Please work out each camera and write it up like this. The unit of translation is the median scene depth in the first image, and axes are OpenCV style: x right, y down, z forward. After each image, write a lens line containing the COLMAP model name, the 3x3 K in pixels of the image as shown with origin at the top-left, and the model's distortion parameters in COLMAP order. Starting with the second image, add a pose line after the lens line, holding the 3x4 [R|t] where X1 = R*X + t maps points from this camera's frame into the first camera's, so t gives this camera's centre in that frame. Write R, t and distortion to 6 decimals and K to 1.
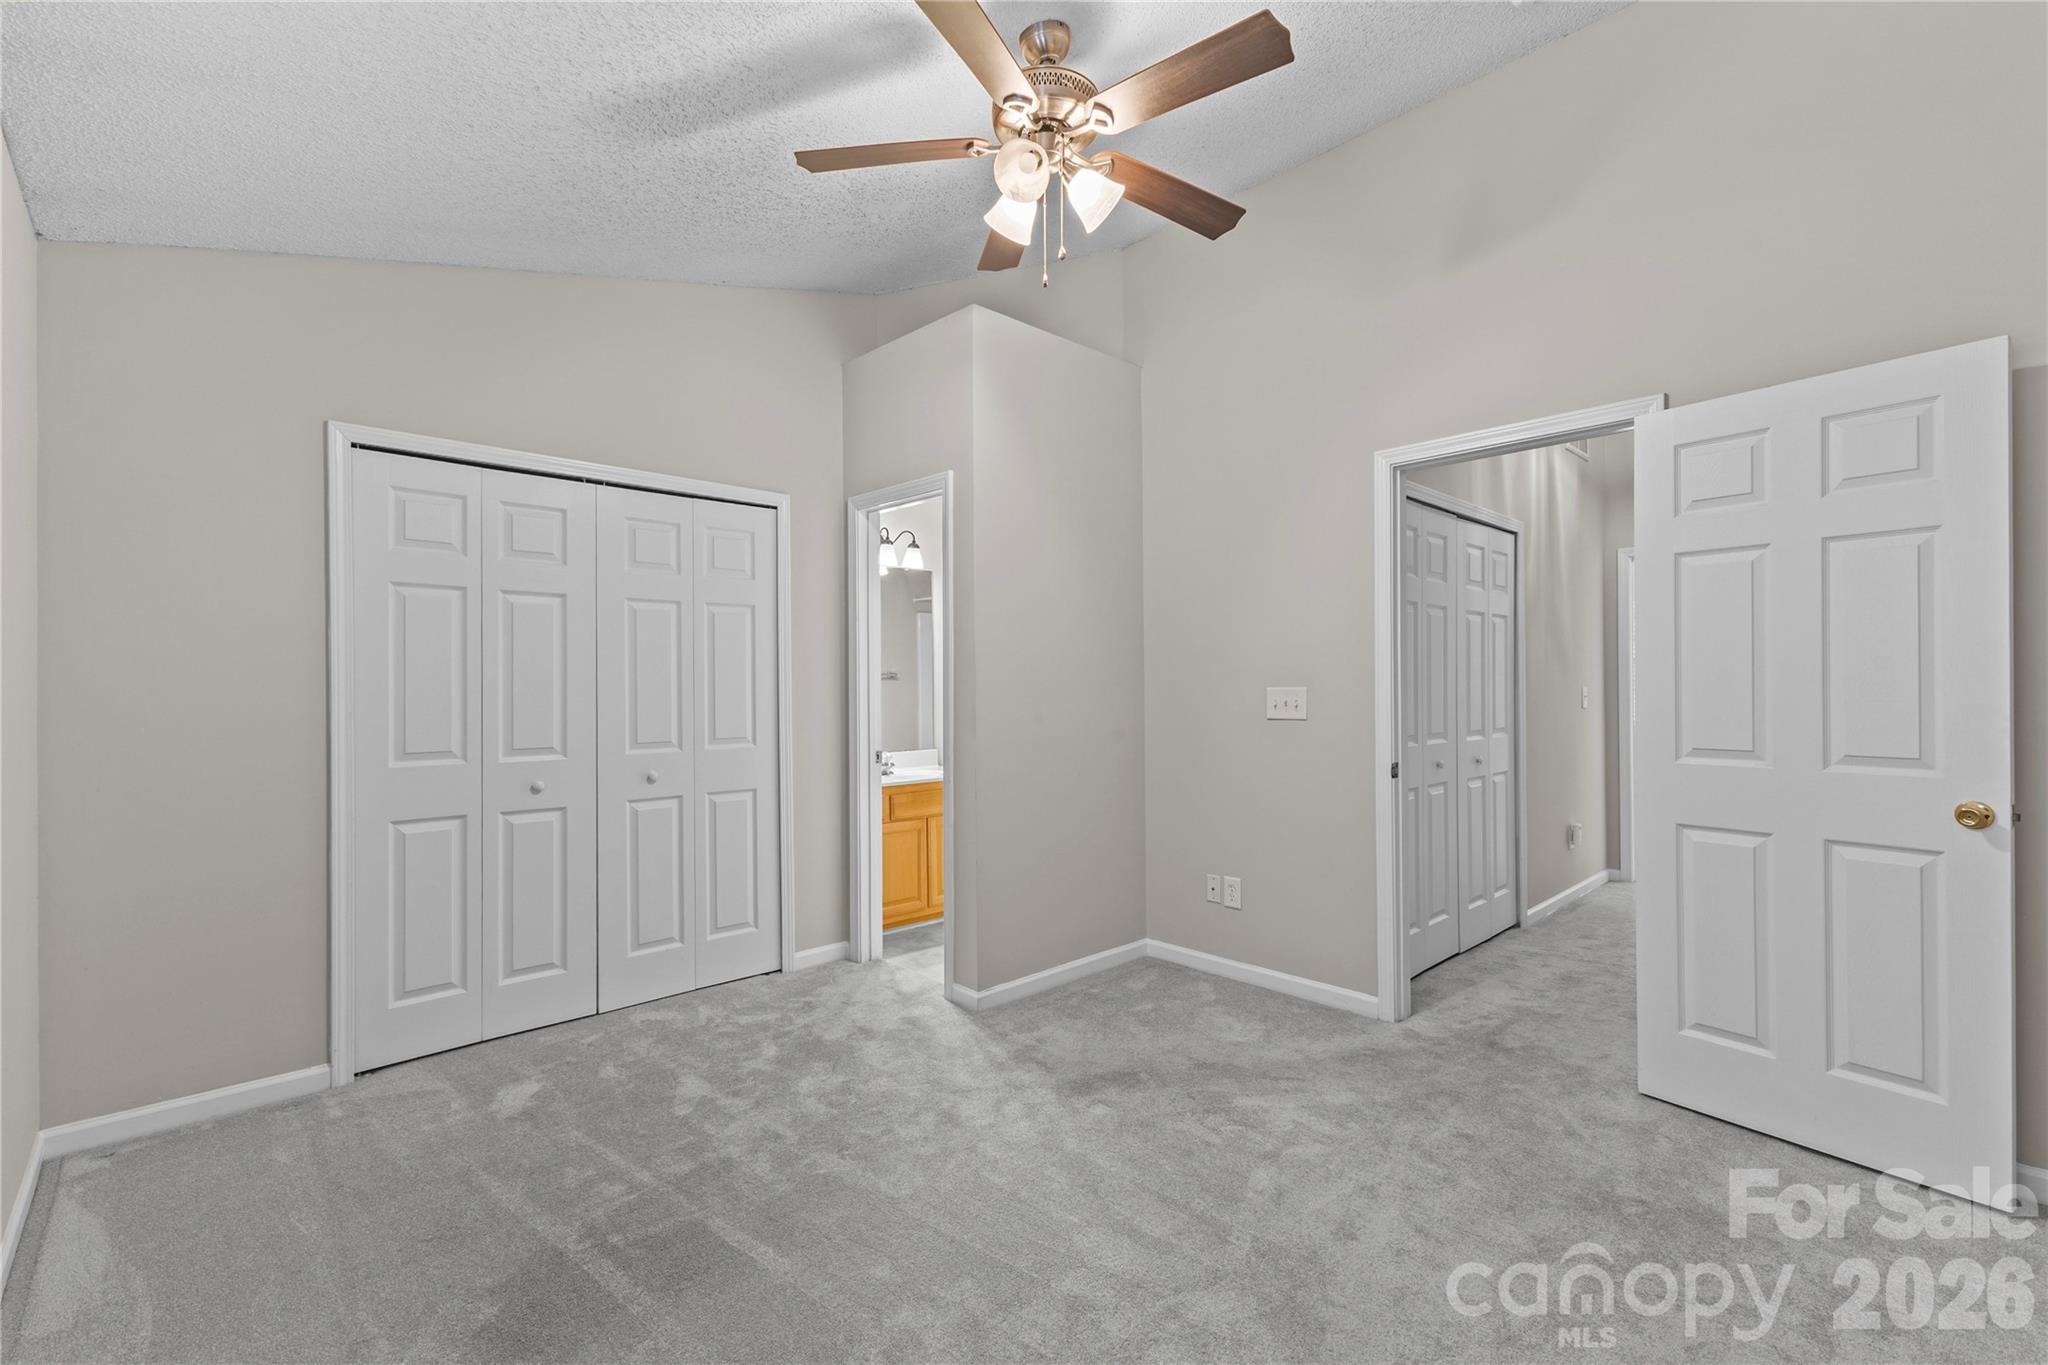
lens RADIAL K [[879.4, 0, 1025.4], [0, 879.4, 675.7], [0, 0, 1]] dist [0.004881, -0.000099]
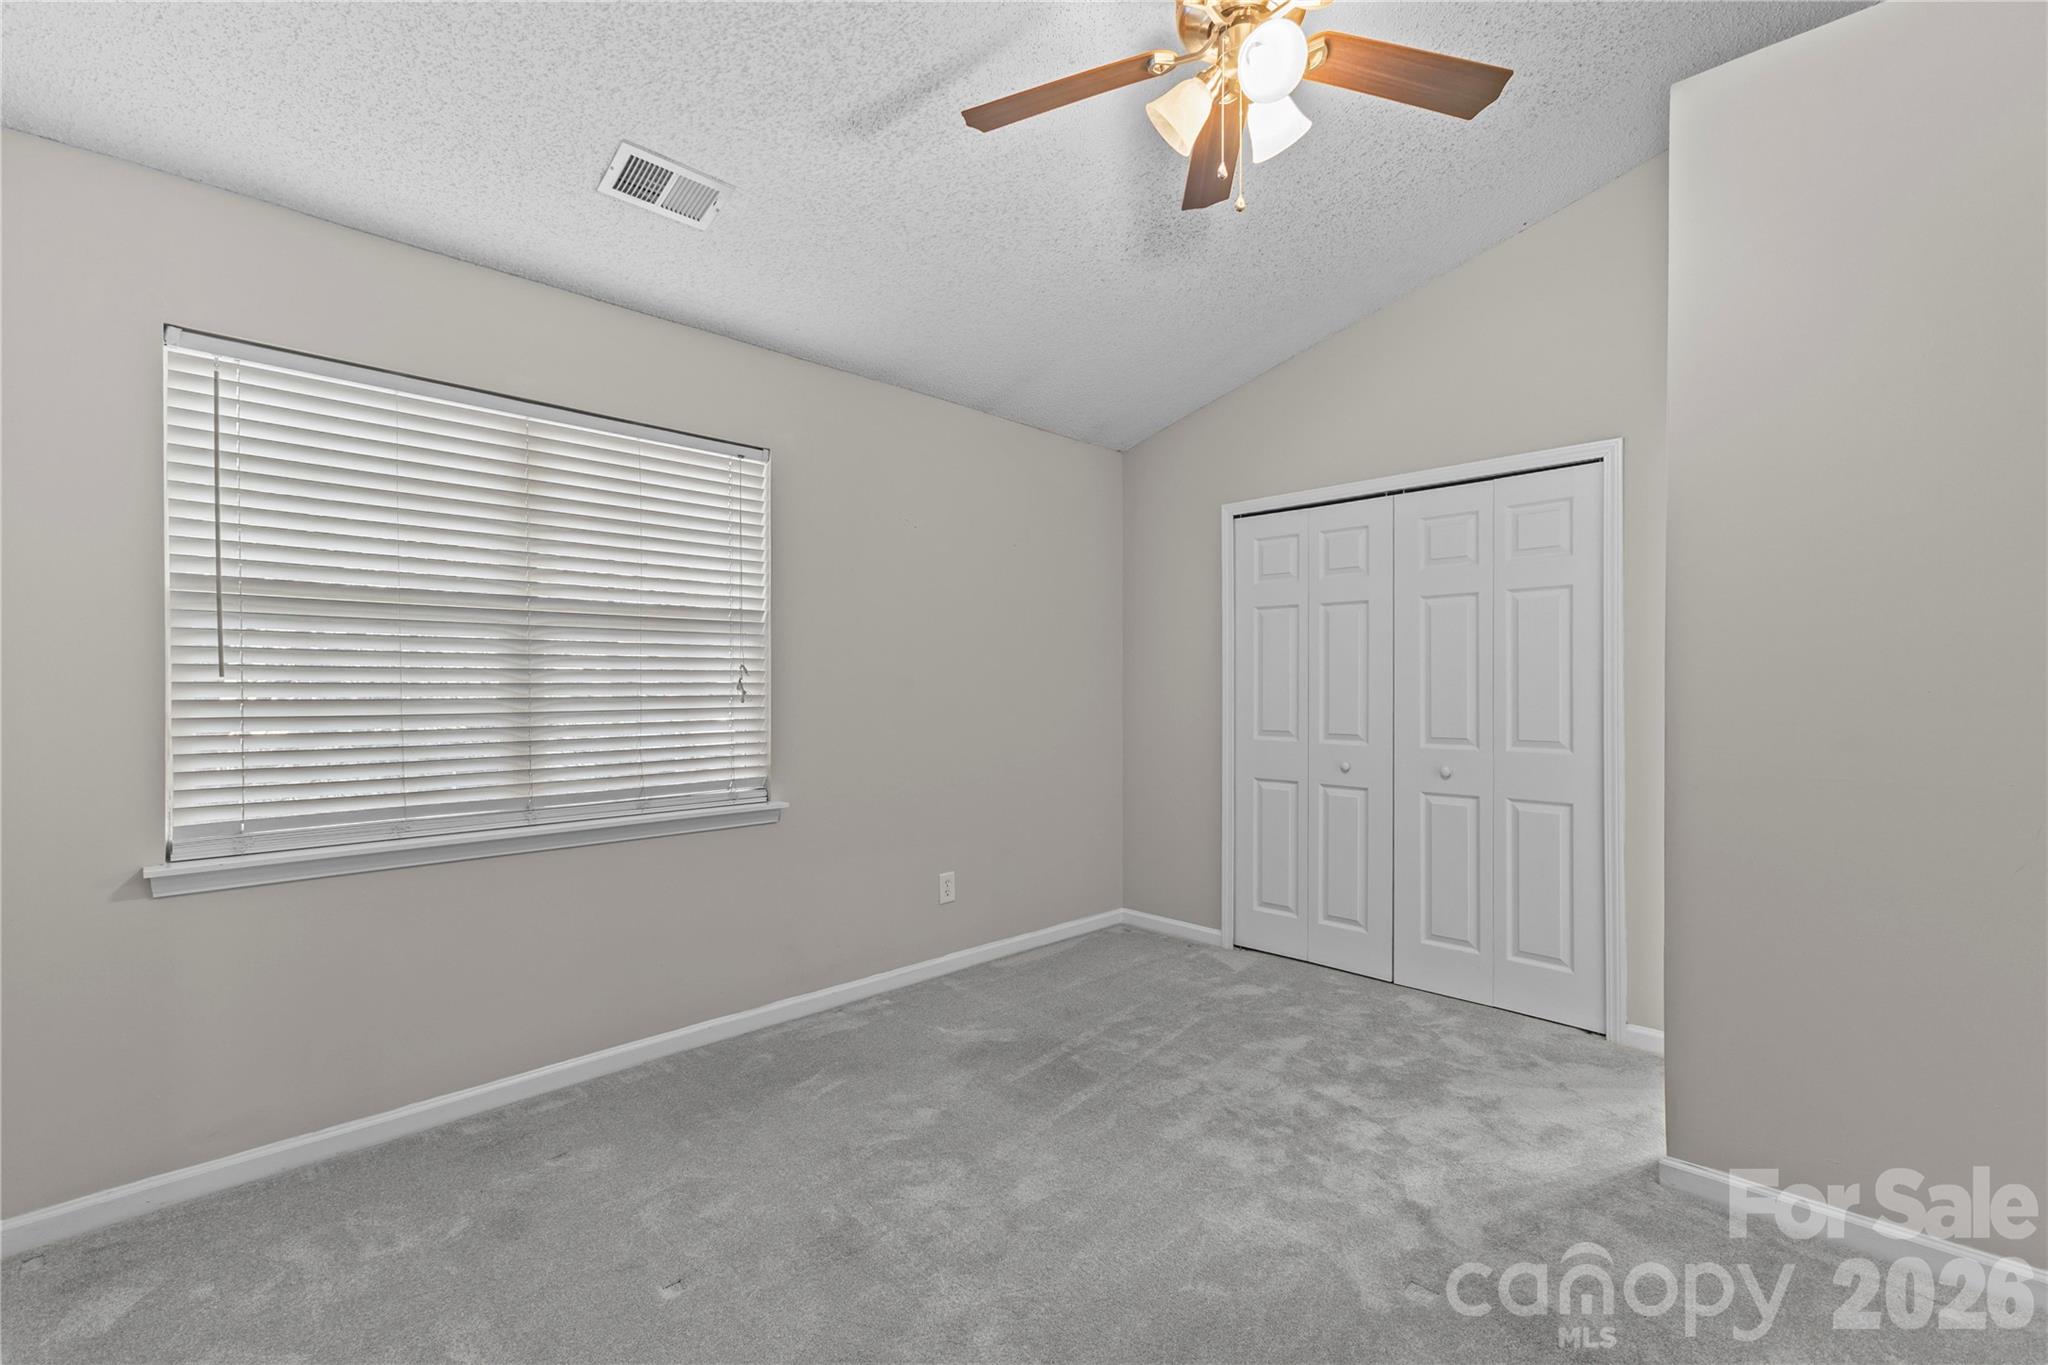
lens RADIAL K [[883.3, 0, 1024.0], [0, 883.3, 682.5], [0, 0, 1]] dist [0.004571, 0.000253]
pose [[0.019256, 0.001247, -0.999814, 0.613471], [0.012492, 0.999921, 0.001487, 0.005845], [0.999737, -0.012519, 0.019239, 0.543476]]
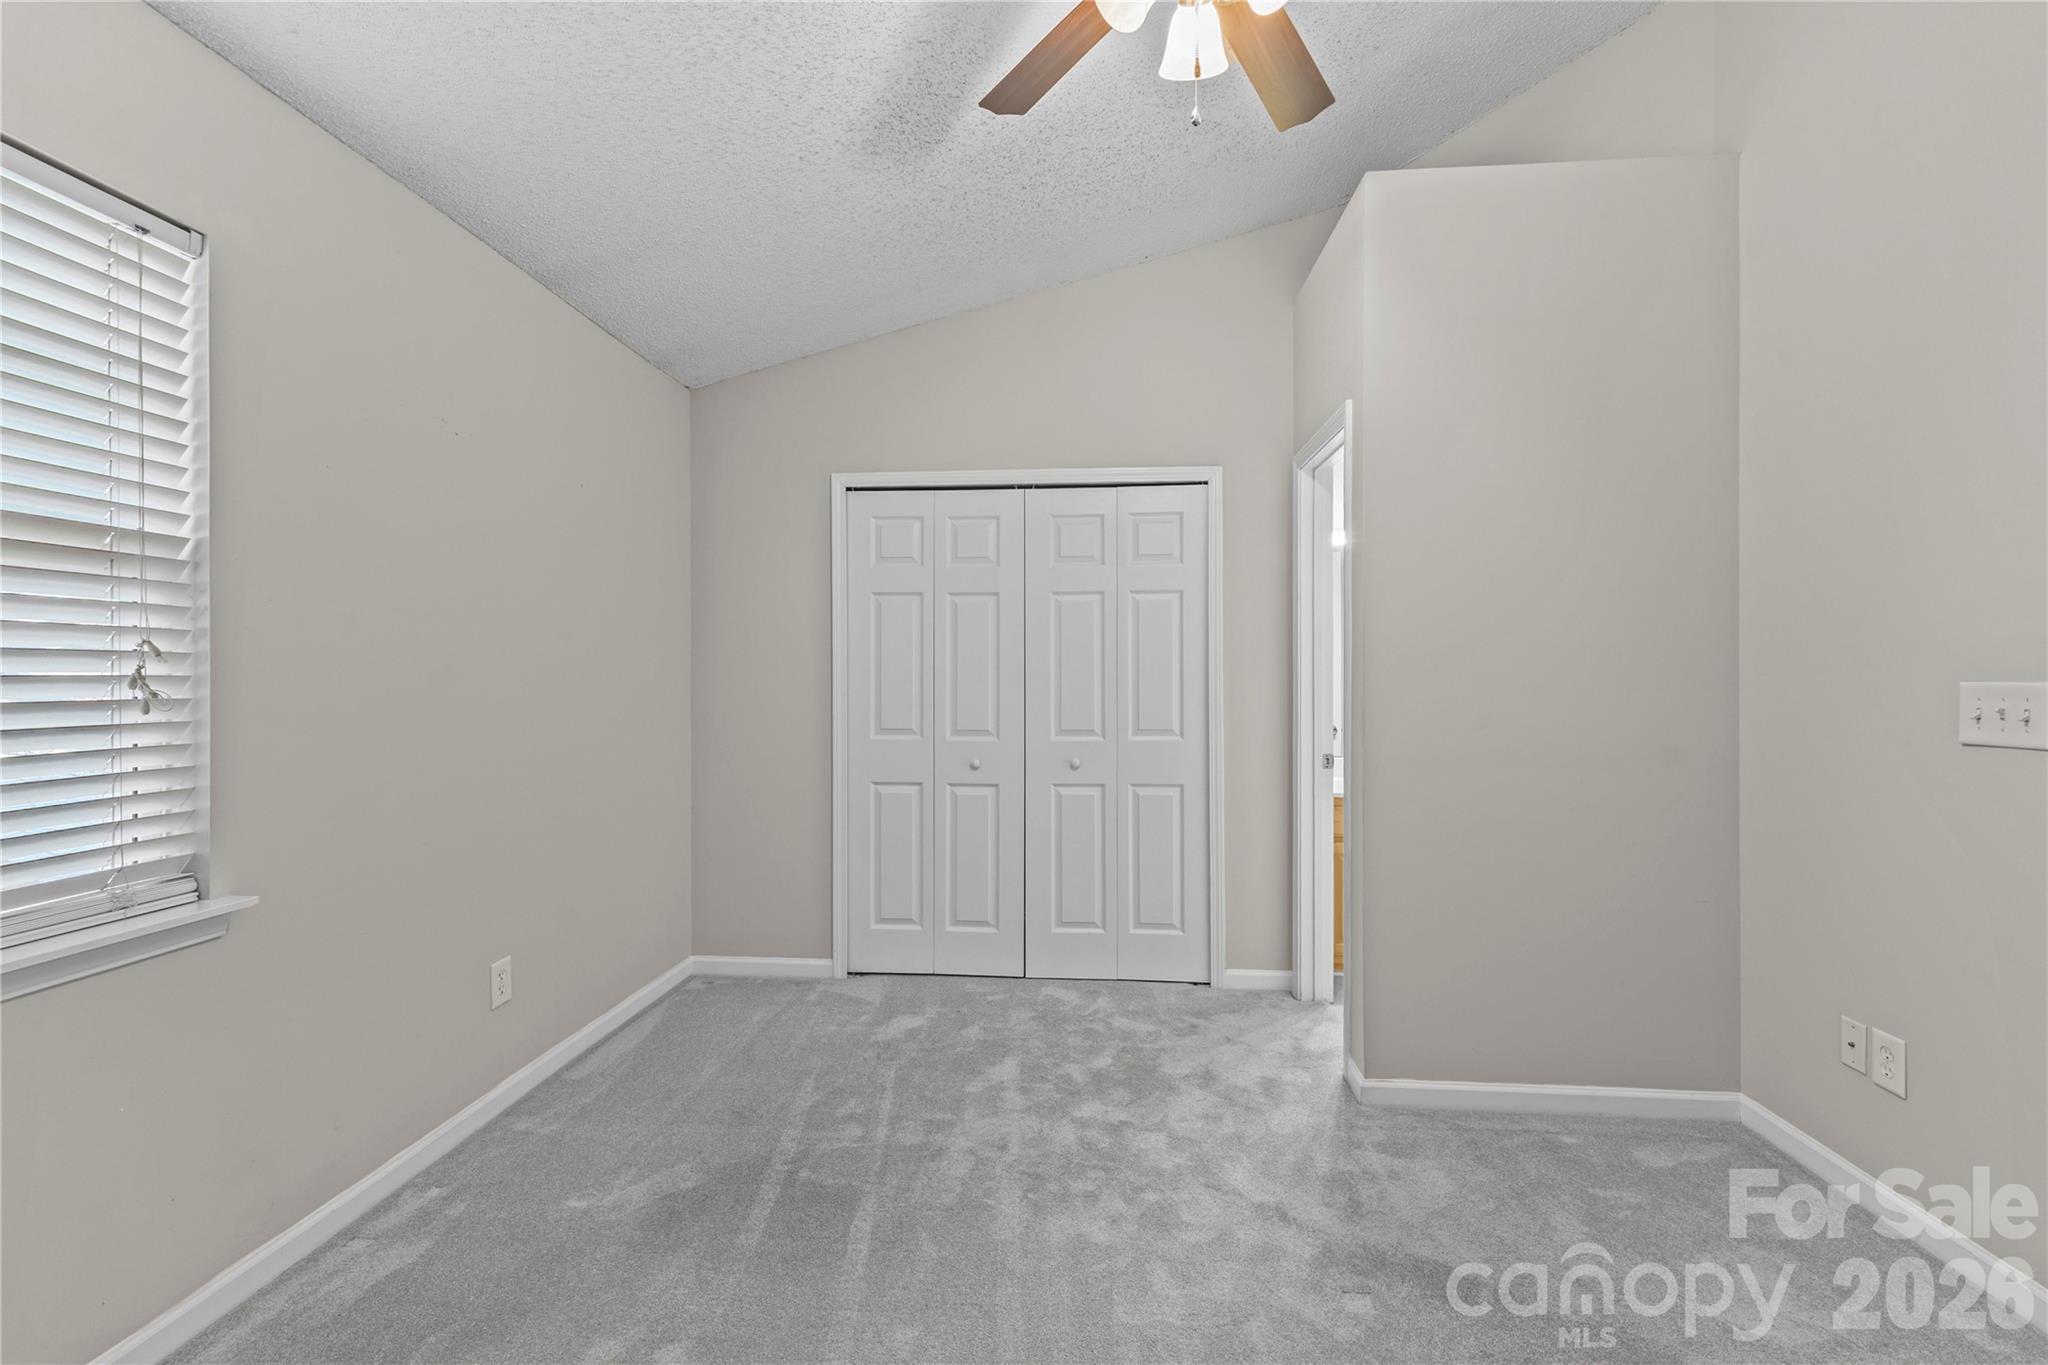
lens RADIAL K [[879.4, 0, 1025.4], [0, 879.4, 675.7], [0, 0, 1]] dist [0.004881, -0.000099]
pose [[0.667474, 0.002465, -0.744629, 0.330878], [0.005894, 0.999946, 0.008594, 0.002776], [0.744610, -0.010125, 0.667424, 0.288387]]
